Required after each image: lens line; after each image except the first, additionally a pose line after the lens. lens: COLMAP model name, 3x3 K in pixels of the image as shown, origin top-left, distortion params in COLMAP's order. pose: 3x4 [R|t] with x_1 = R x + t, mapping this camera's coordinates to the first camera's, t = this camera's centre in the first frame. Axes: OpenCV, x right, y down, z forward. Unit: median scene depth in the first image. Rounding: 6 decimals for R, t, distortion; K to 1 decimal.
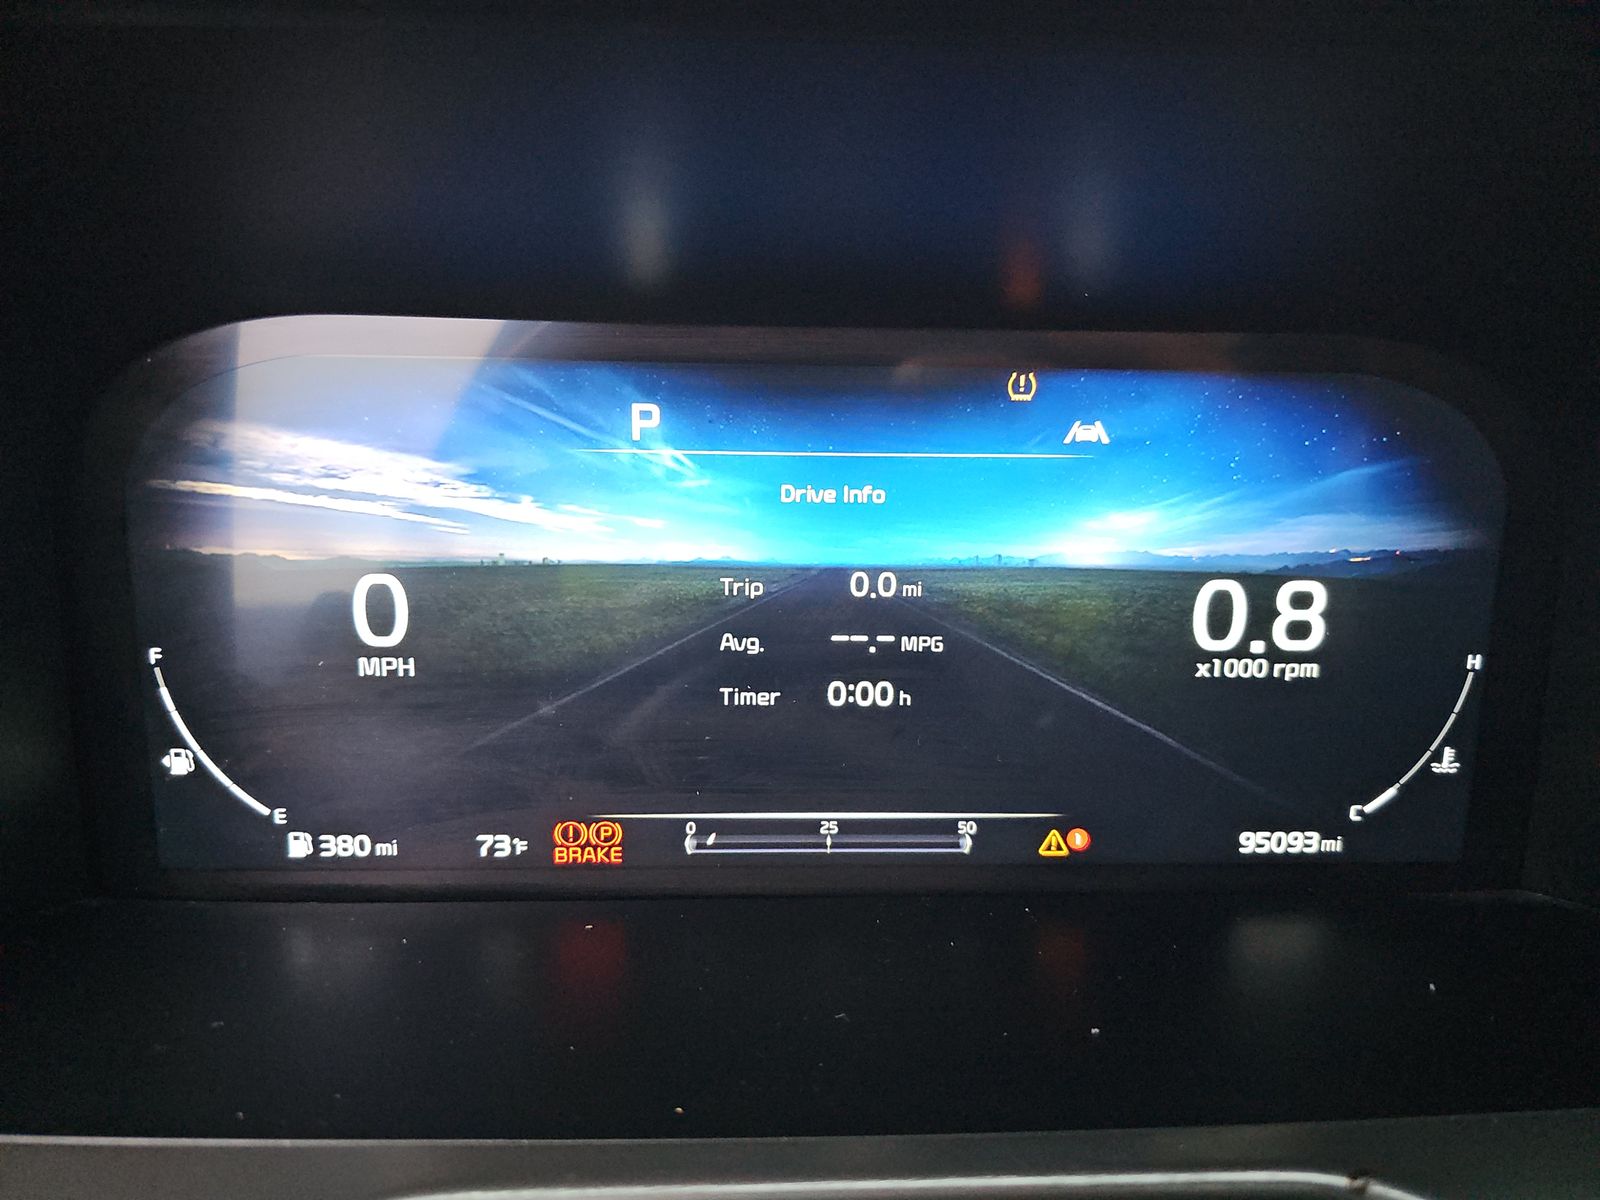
lens RADIAL K [[1075.4, 0, 800.0], [0, 1075.4, 600.0], [0, 0, 1]] dist [0.061045, -0.047693]
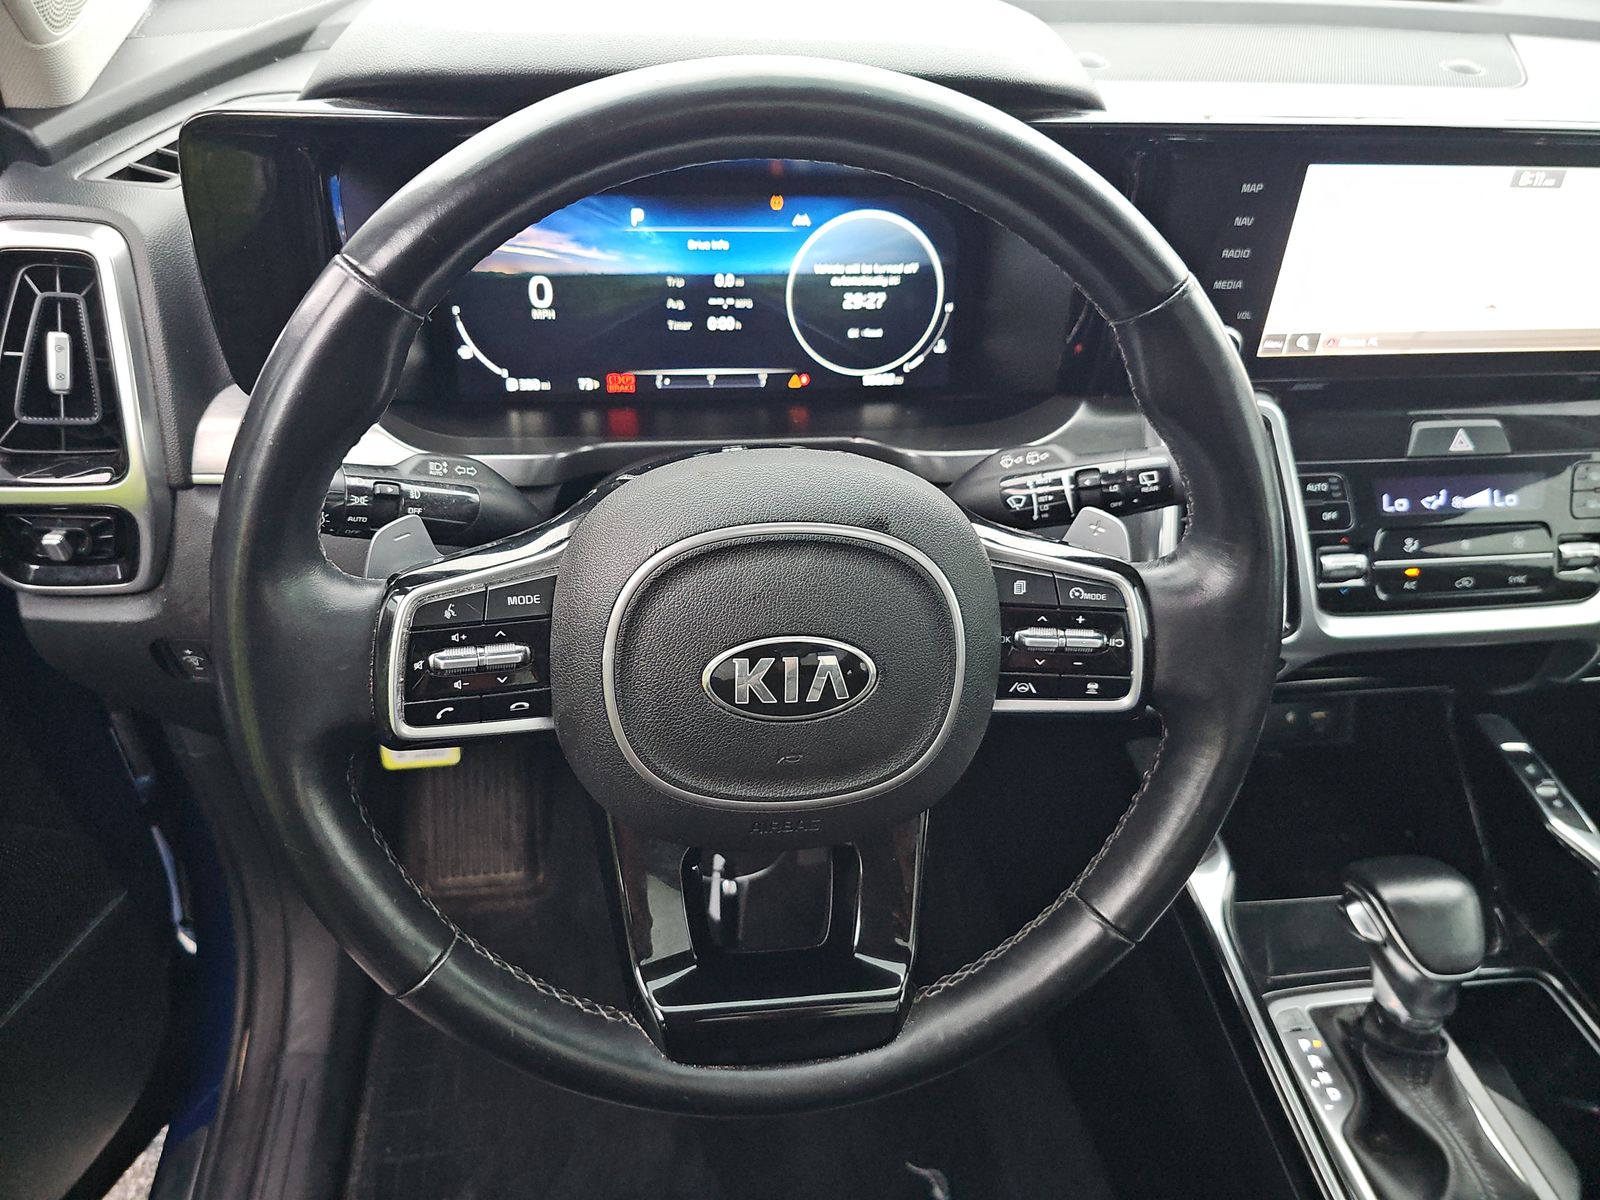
lens RADIAL K [[1075.4, 0, 800.0], [0, 1075.4, 600.0], [0, 0, 1]] dist [0.061045, -0.047693]
pose [[0.992907, -0.045028, 0.110034, -0.075790], [0.014201, 0.963797, 0.266259, 0.037641], [-0.118040, -0.262808, 0.957600, -1.769633]]
